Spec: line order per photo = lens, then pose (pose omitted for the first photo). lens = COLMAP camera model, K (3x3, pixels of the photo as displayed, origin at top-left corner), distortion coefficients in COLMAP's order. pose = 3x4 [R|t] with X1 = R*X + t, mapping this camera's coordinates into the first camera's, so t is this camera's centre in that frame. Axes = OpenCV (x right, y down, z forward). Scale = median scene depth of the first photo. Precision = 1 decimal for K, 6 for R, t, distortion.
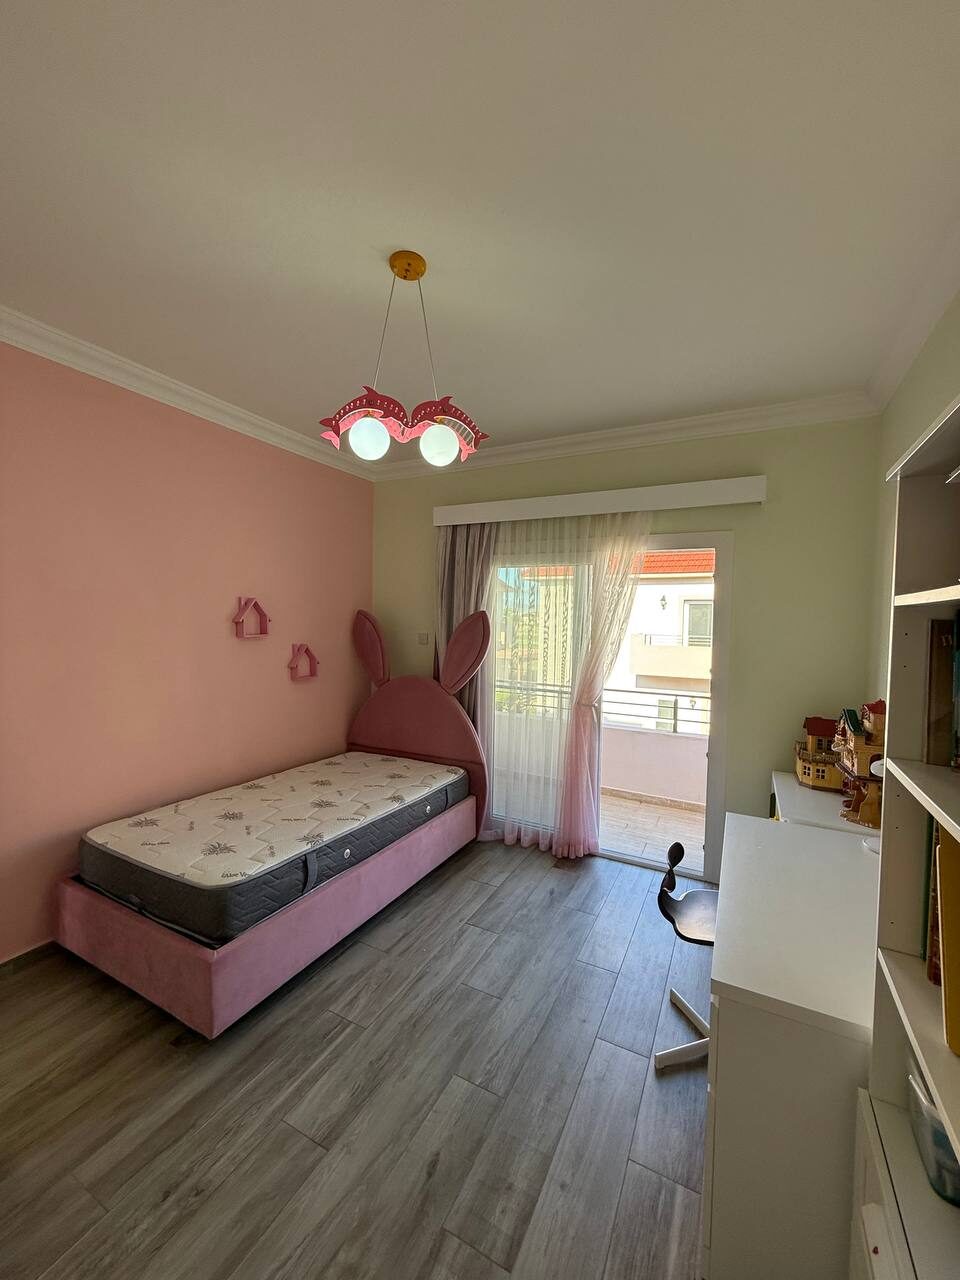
lens RADIAL K [[510.1, 0, 477.7], [0, 510.1, 636.9], [0, 0, 1]] dist [-0.000943, -0.000045]
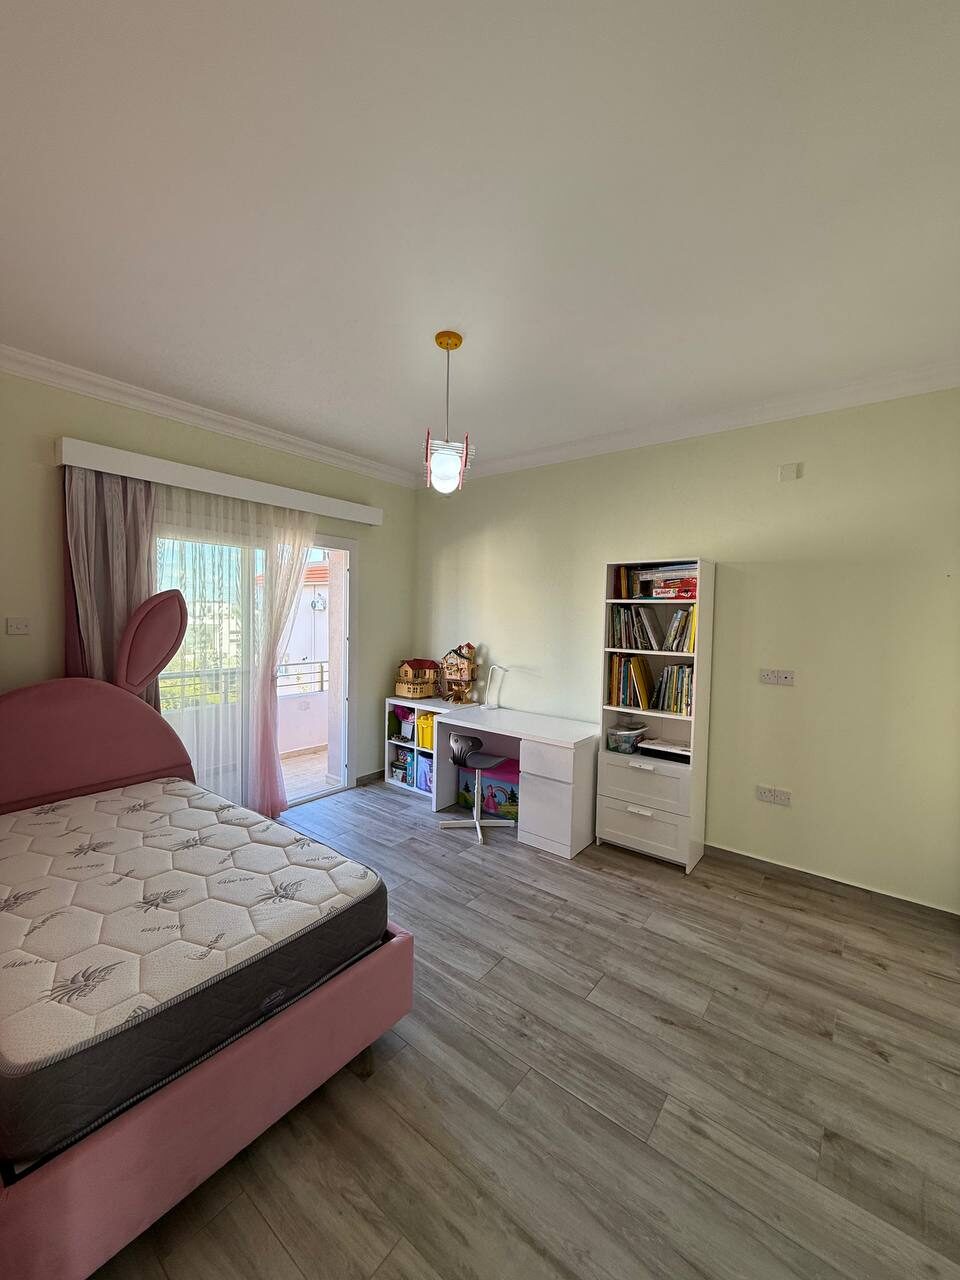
lens RADIAL K [[510.1, 0, 481.5], [0, 510.1, 641.4], [0, 0, 1]] dist [-0.000943, -0.000045]
pose [[0.179496, -0.069987, 0.981266, -1.022569], [0.018223, 0.997532, 0.067814, -0.017710], [-0.983590, 0.005709, 0.180328, 0.467673]]
